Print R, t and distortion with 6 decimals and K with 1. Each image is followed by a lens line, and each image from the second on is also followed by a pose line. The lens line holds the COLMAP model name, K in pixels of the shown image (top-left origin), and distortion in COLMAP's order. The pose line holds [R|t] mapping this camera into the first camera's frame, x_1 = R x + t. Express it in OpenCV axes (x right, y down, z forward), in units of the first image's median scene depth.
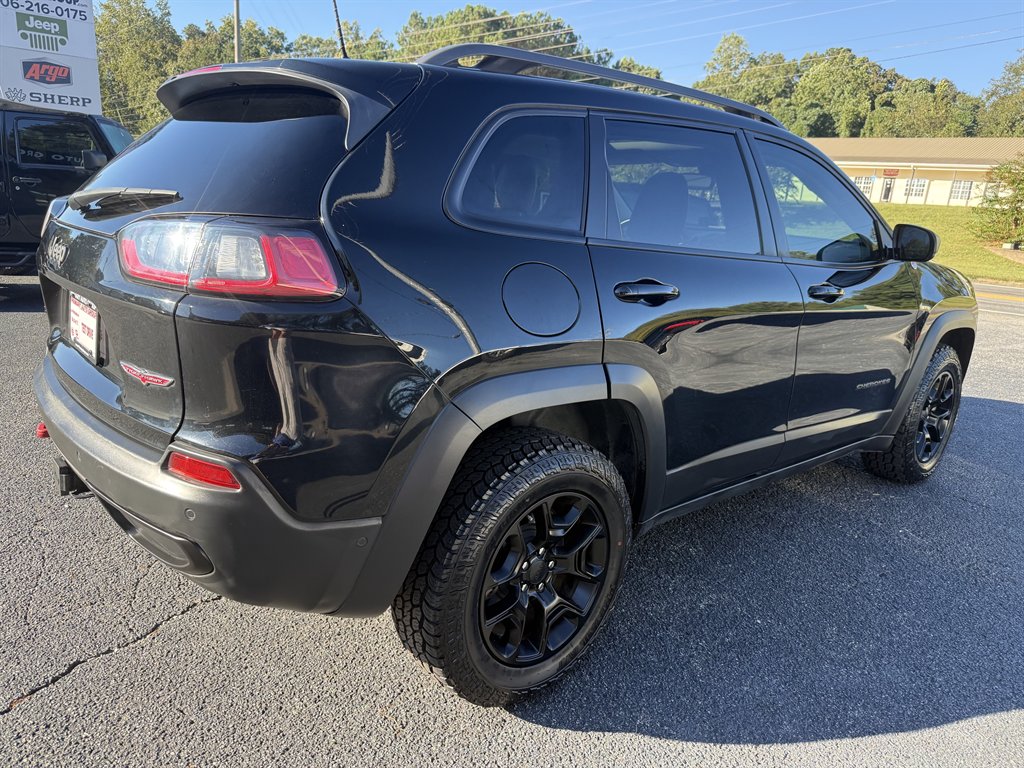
lens RADIAL K [[724.7, 0, 509.1], [0, 724.7, 391.0], [0, 0, 1]] dist [0.015503, -0.028597]
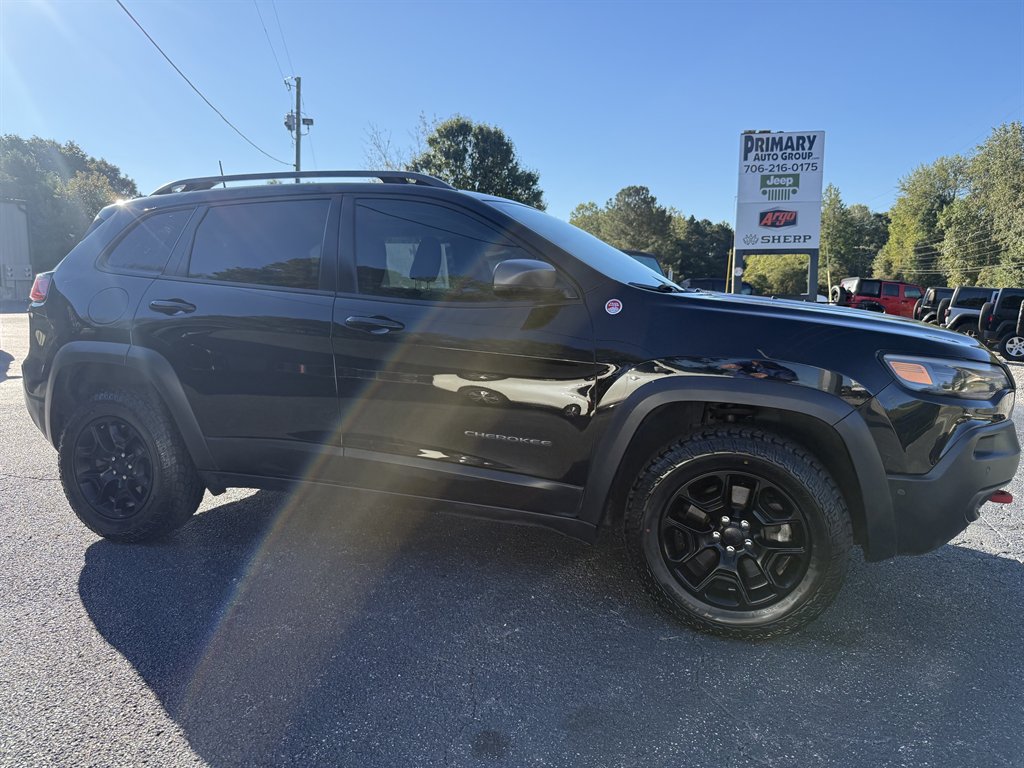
lens RADIAL K [[724.7, 0, 504.9], [0, 724.7, 381.8], [0, 0, 1]] dist [0.015503, -0.028597]
pose [[0.486338, 0.049582, -0.872363, 0.204460], [-0.213782, 0.974797, -0.063778, -0.002755], [0.847214, 0.217513, 0.484681, 0.092355]]
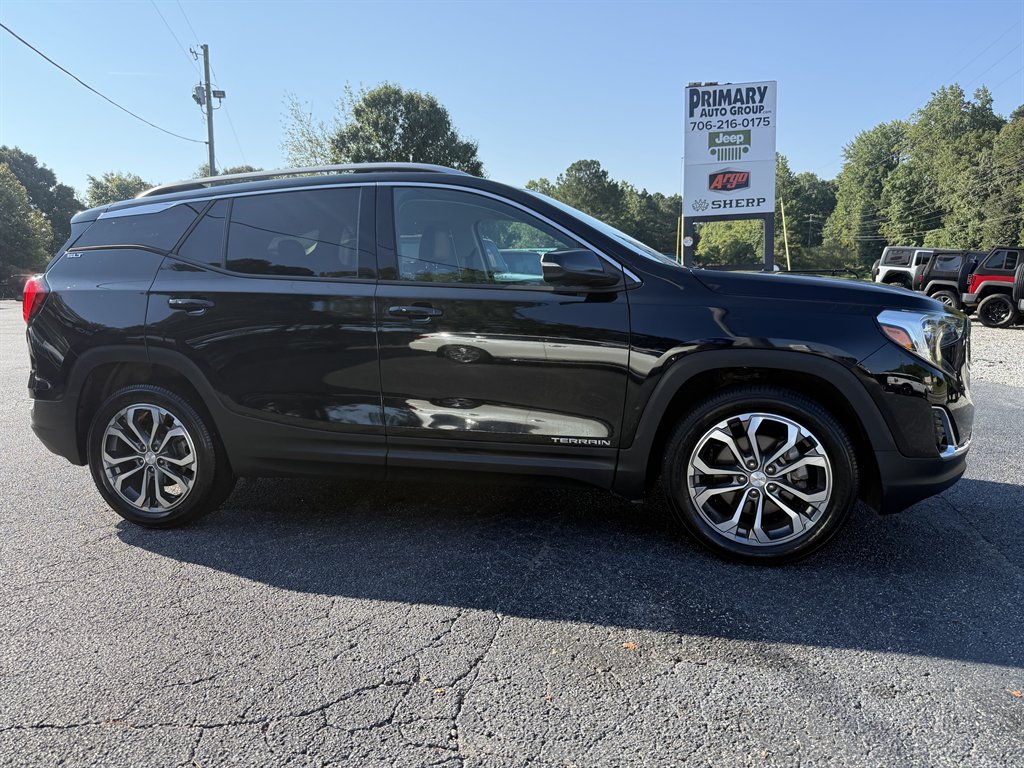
lens RADIAL K [[724.7, 0, 511.0], [0, 724.7, 392.6], [0, 0, 1]] dist [0.015503, -0.028597]
pose [[0.540582, 0.059671, -0.839172, 0.120999], [-0.163934, 0.985832, -0.035504, -0.032562], [0.825164, 0.156762, 0.542706, 0.185633]]
